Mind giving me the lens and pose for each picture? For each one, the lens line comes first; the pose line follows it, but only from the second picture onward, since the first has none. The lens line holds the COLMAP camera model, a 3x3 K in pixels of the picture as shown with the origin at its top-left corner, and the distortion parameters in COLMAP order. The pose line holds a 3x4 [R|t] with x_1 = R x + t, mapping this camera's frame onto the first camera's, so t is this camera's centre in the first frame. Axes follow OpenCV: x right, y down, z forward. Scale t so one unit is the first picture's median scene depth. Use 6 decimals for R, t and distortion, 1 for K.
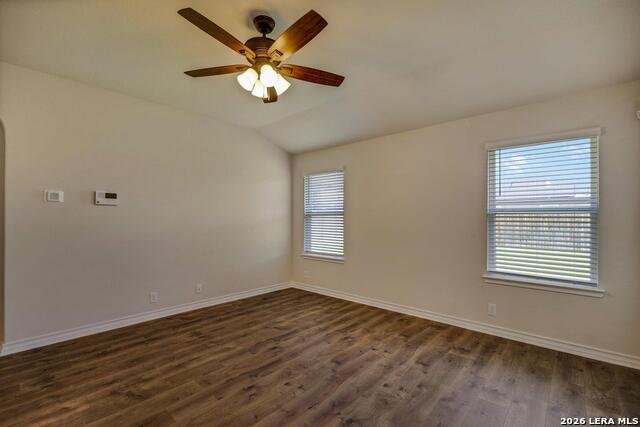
lens RADIAL K [[286.9, 0, 319.3], [0, 286.9, 214.3], [0, 0, 1]] dist [-0.008260, 0.000777]
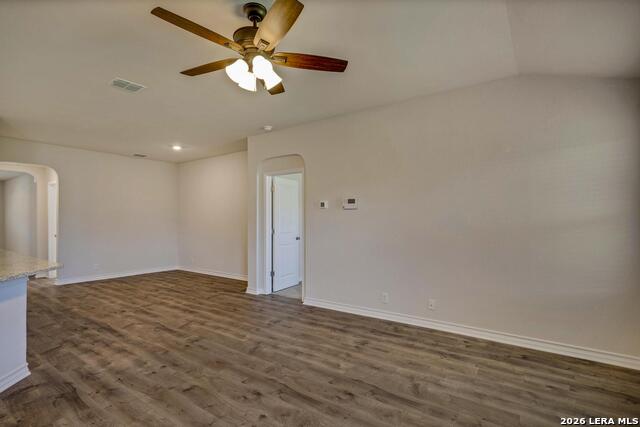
lens RADIAL K [[309.8, 0, 314.3], [0, 309.8, 219.9], [0, 0, 1]] dist [0.005645, -0.000507]
pose [[0.102130, -0.004678, -0.994760, 0.554341], [0.020777, 0.999781, -0.002568, 0.013476], [0.994554, -0.020405, 0.102205, 0.728473]]
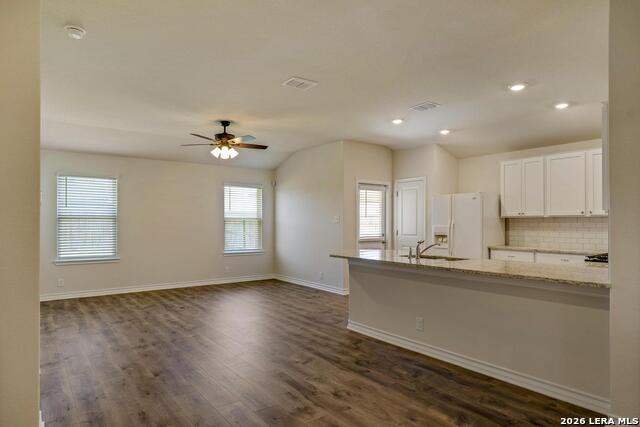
lens RADIAL K [[389.5, 0, 314.4], [0, 389.5, 222.9], [0, 0, 1]] dist [0.005507, -0.001183]
pose [[0.207118, -0.004715, 0.978305, -1.780404], [-0.019518, 0.999769, 0.008951, -0.015389], [-0.978121, -0.020949, 0.206978, -0.099460]]
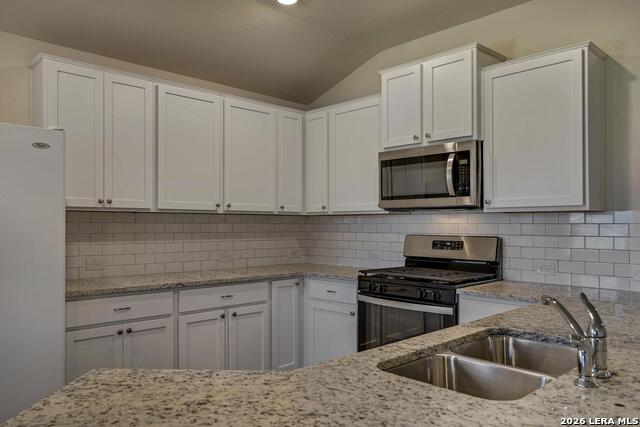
lens RADIAL K [[478.2, 0, 315.7], [0, 478.2, 220.1], [0, 0, 1]] dist [0.004774, 0.004312]
pose [[-0.997310, -0.003238, 0.073223, -0.247601], [-0.005611, 0.999465, -0.032230, 0.002338], [-0.073080, -0.032555, -0.996795, 0.225921]]
